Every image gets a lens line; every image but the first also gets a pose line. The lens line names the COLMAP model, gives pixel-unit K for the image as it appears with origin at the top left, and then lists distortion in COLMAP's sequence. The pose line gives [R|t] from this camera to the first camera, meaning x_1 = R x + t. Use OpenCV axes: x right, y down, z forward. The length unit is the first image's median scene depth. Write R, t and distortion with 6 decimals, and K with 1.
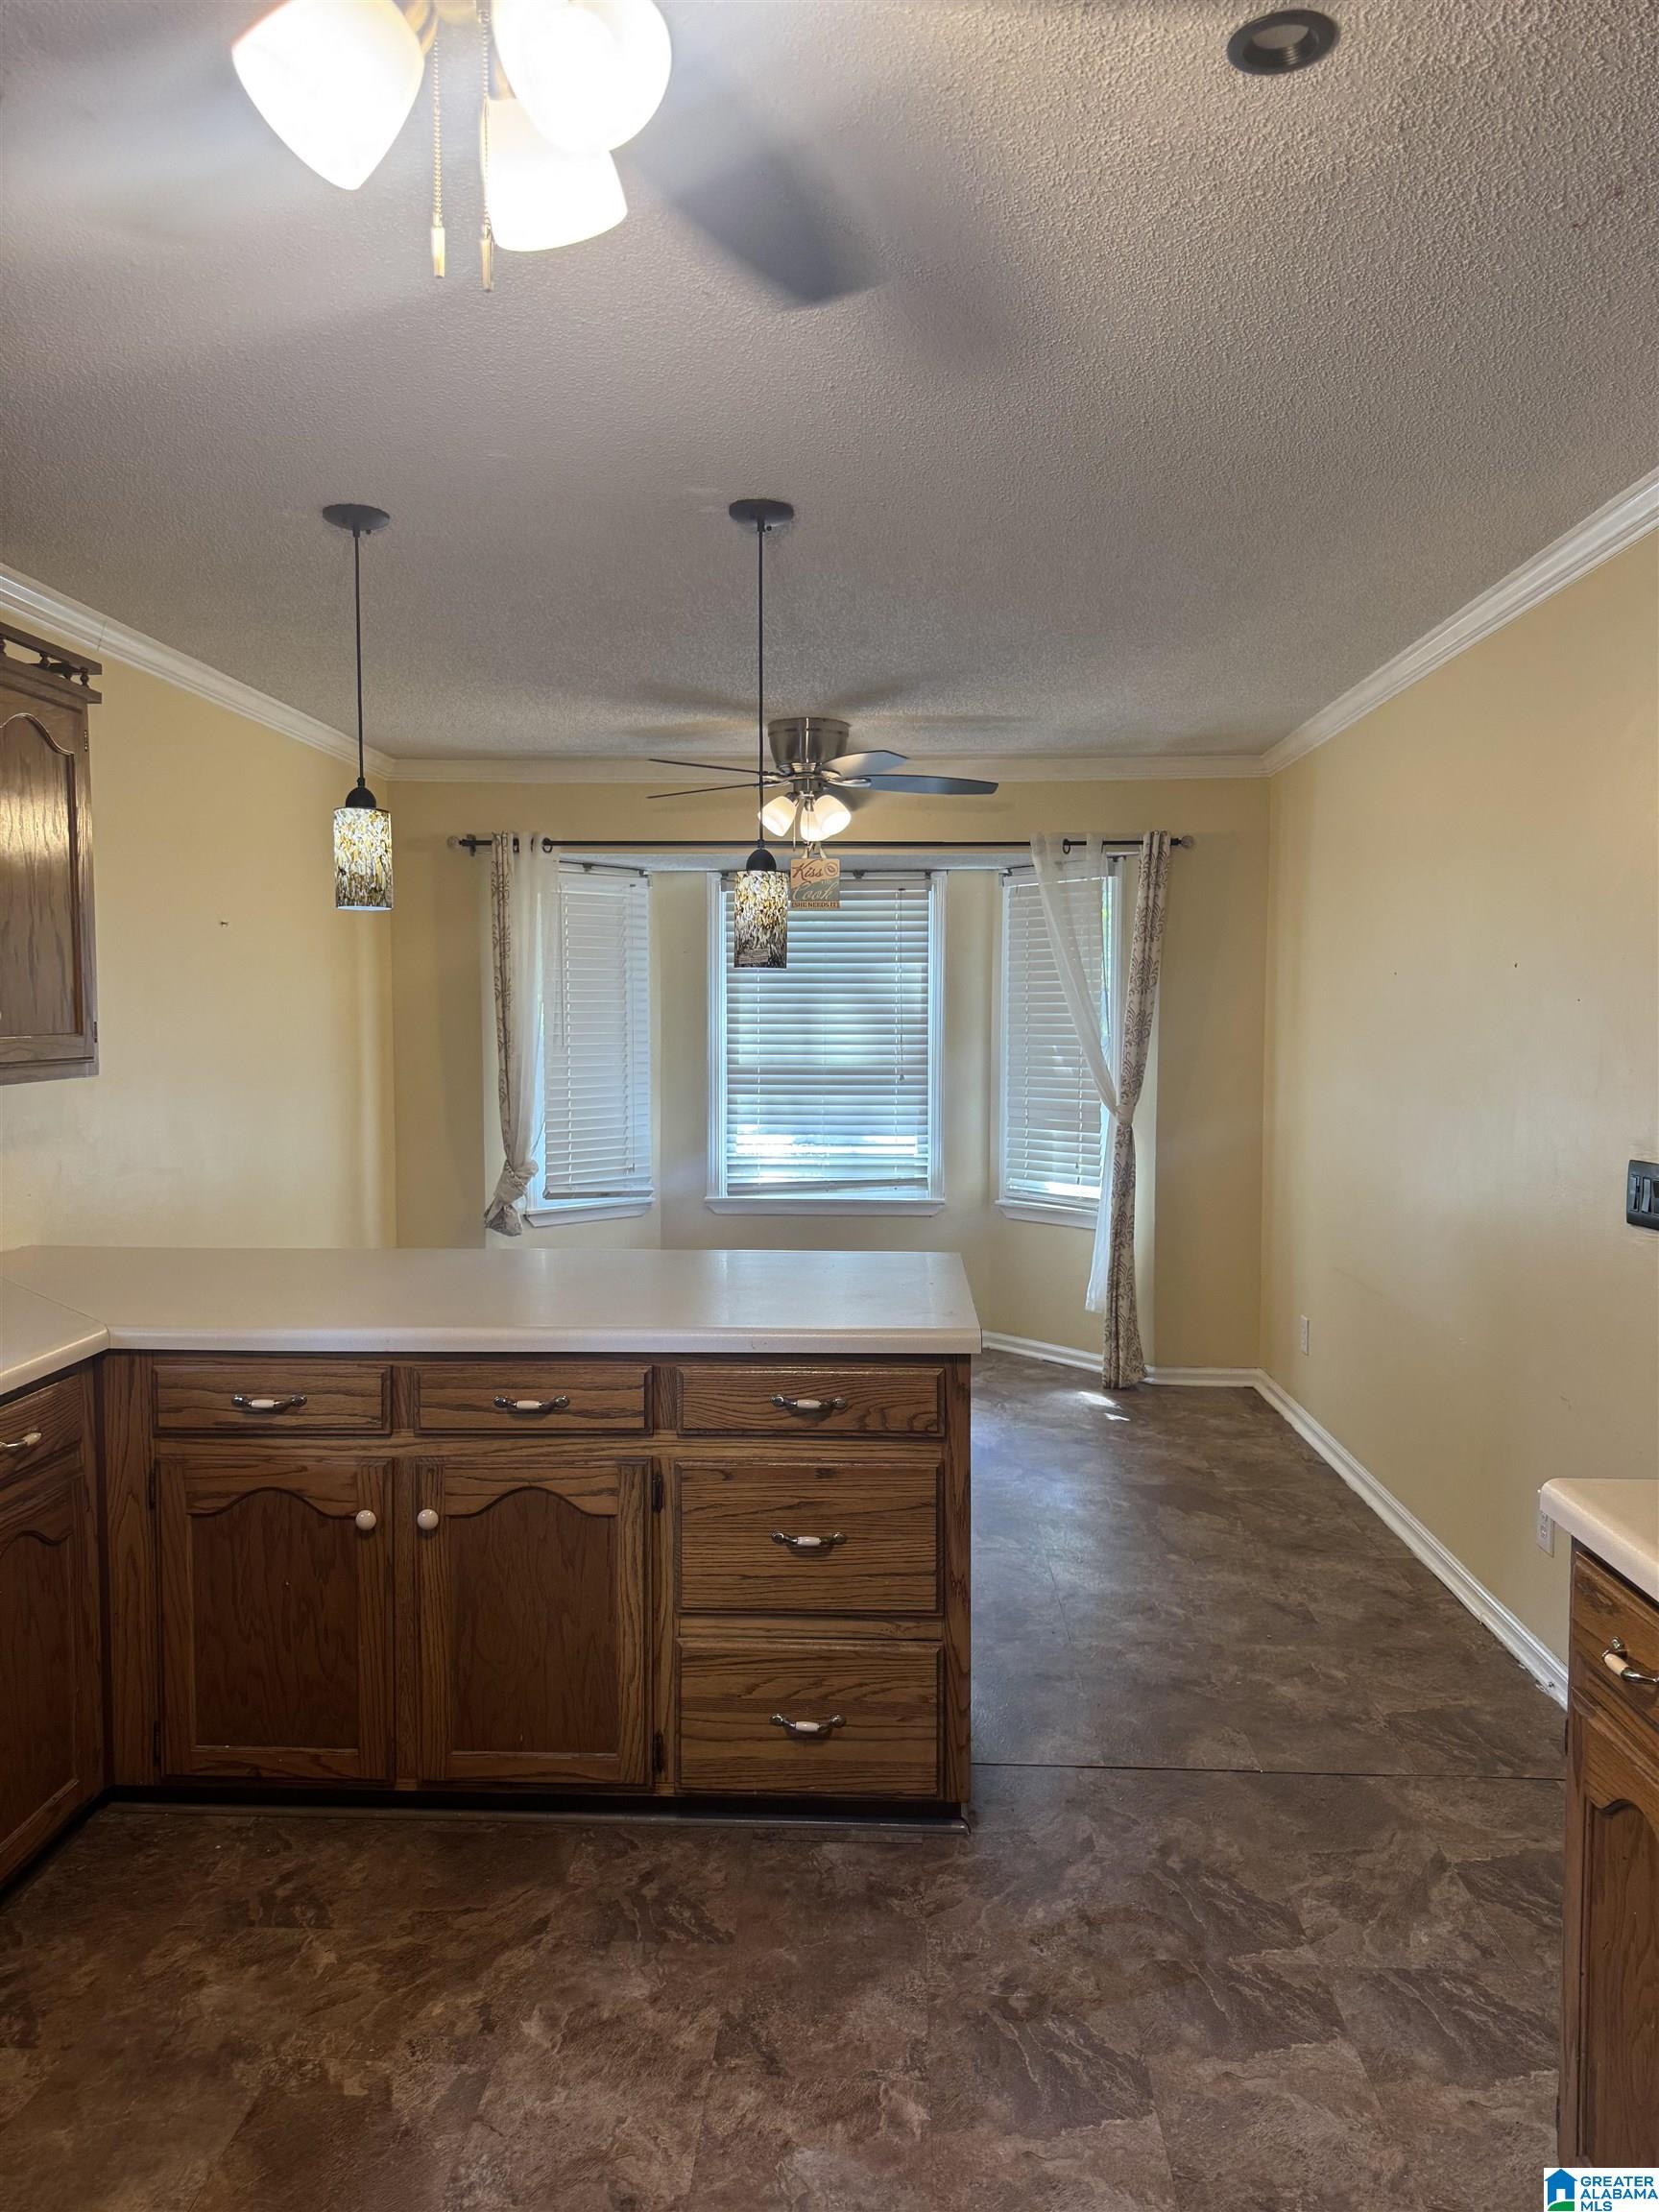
lens RADIAL K [[1566.0, 0, 838.9], [0, 1566.0, 1100.5], [0, 0, 1]] dist [0.043441, -0.048060]
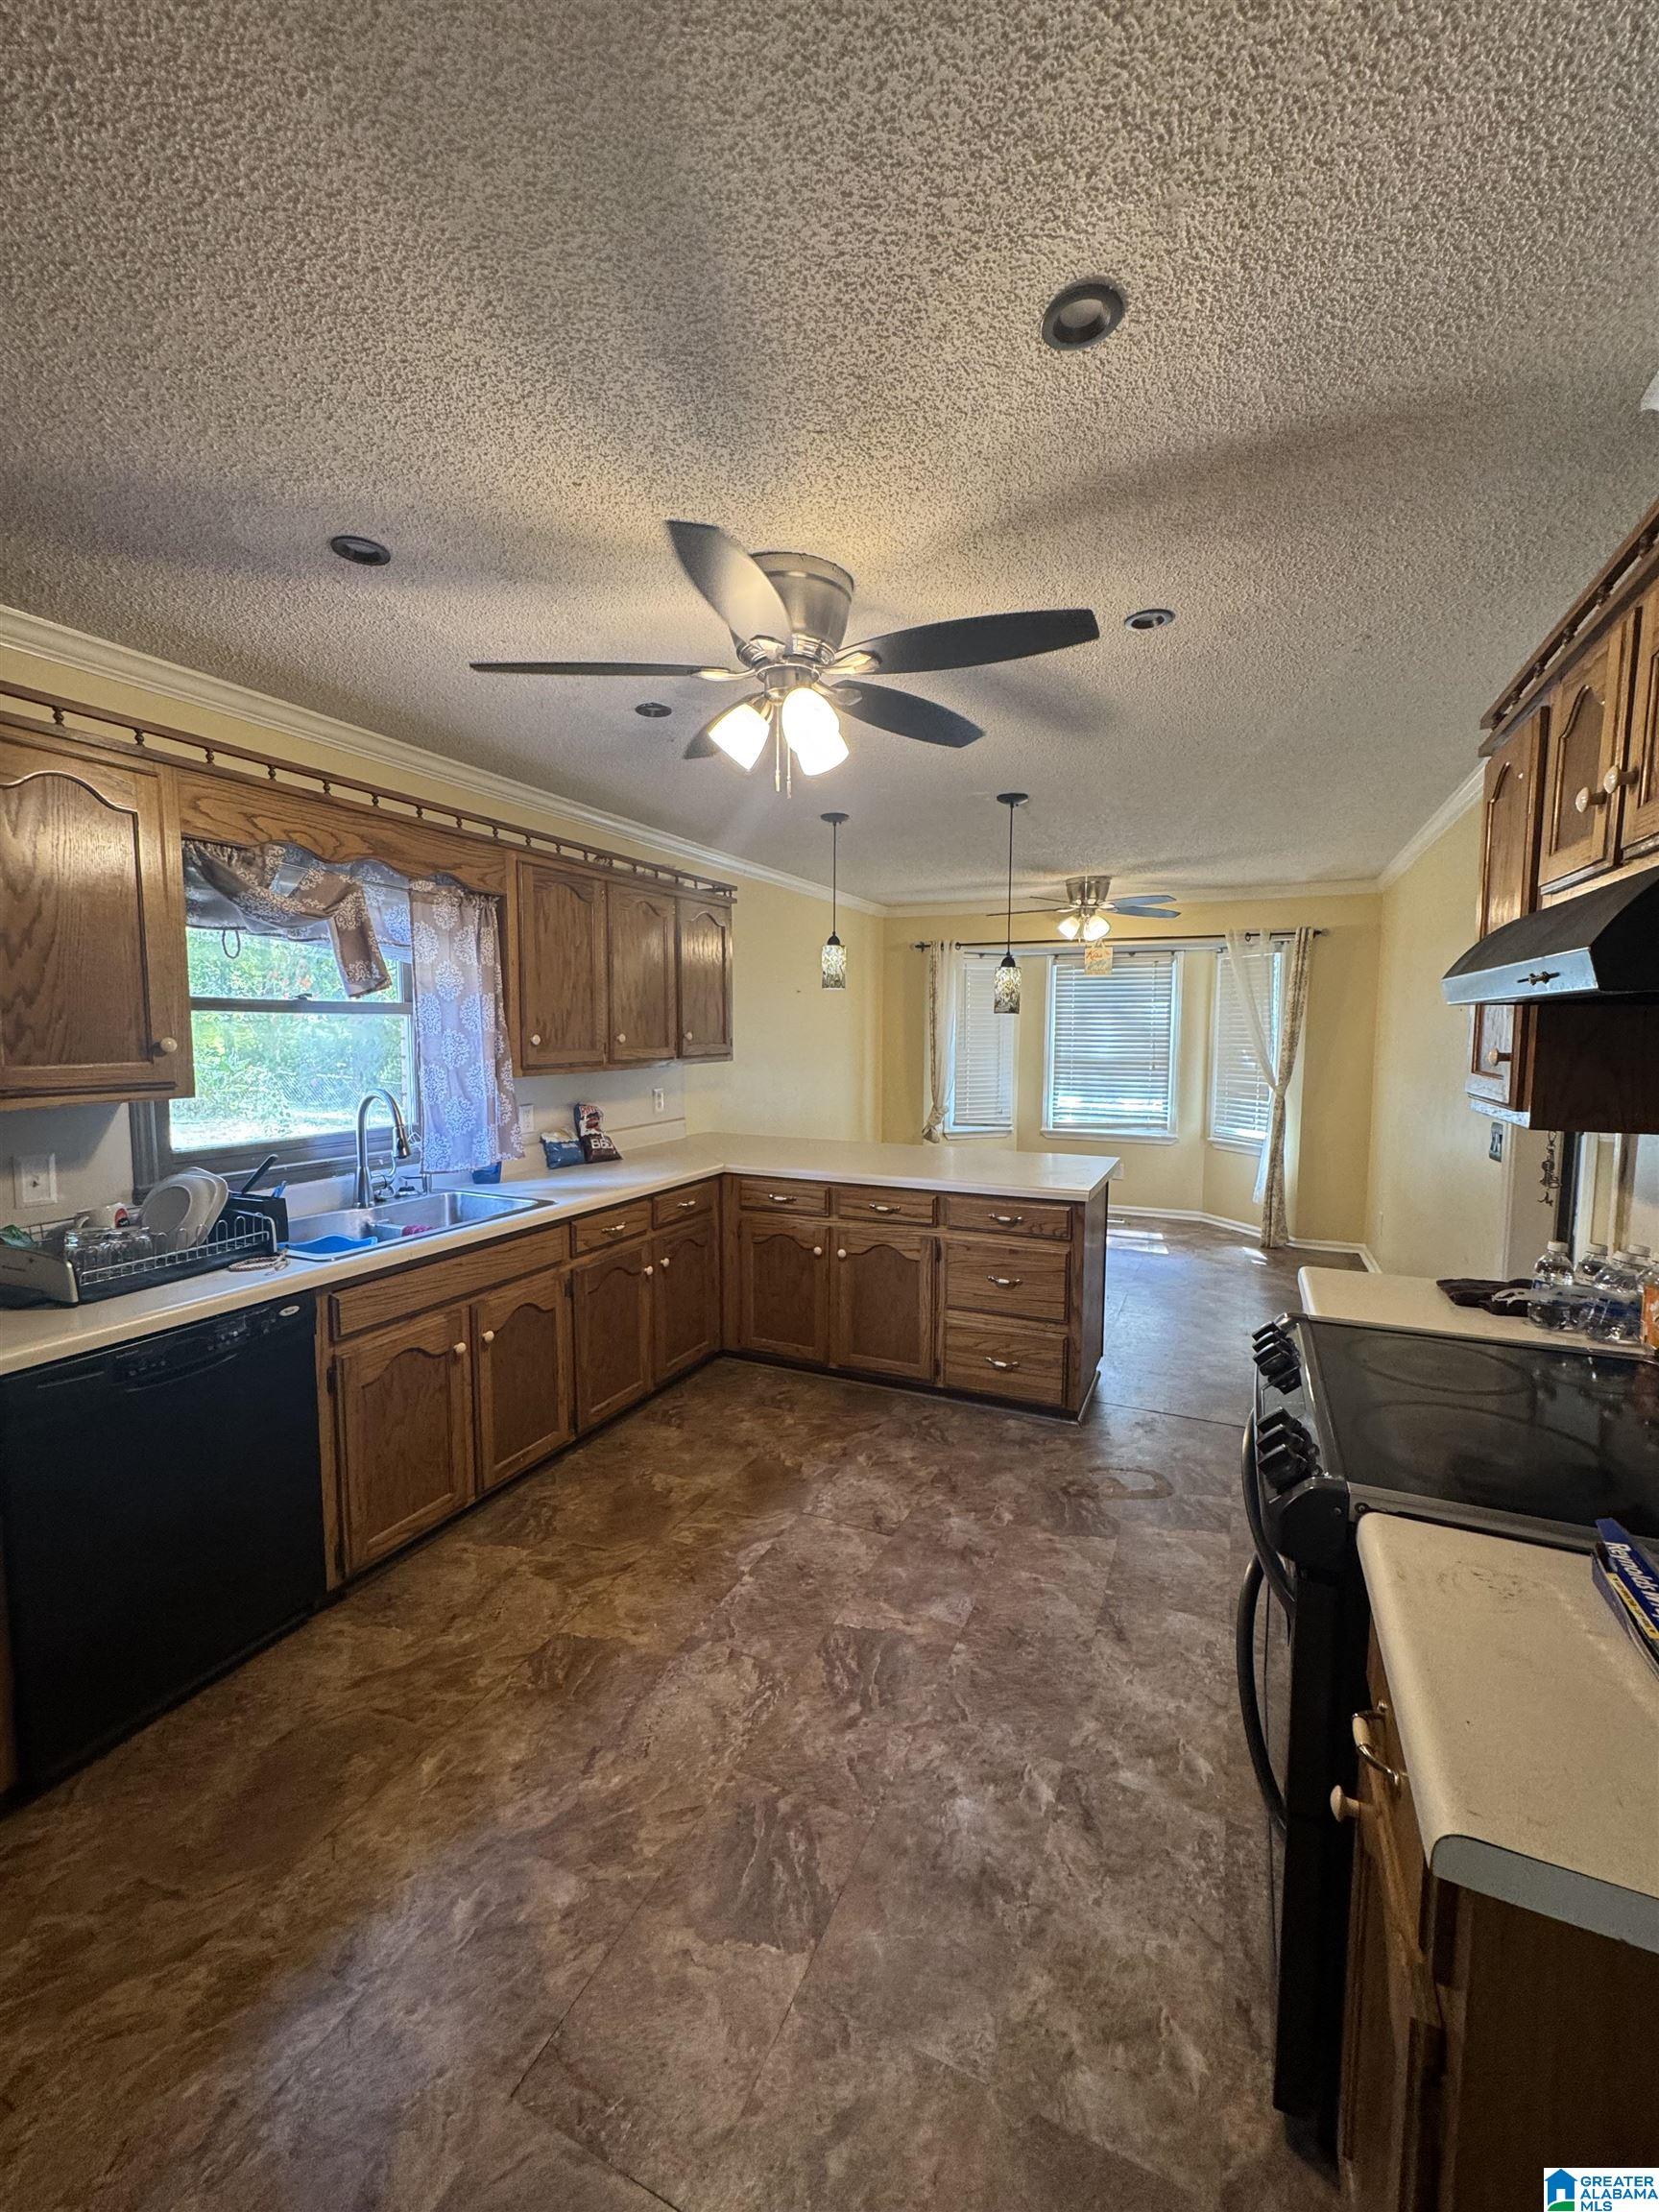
lens RADIAL K [[883.2, 0, 833.4], [0, 883.2, 1094.5], [0, 0, 1]] dist [-0.000206, -0.000094]
pose [[0.927707, 0.030529, -0.372060, 0.205197], [-0.022412, 0.999407, 0.026122, -0.004049], [0.372637, -0.015895, 0.927841, -0.213572]]
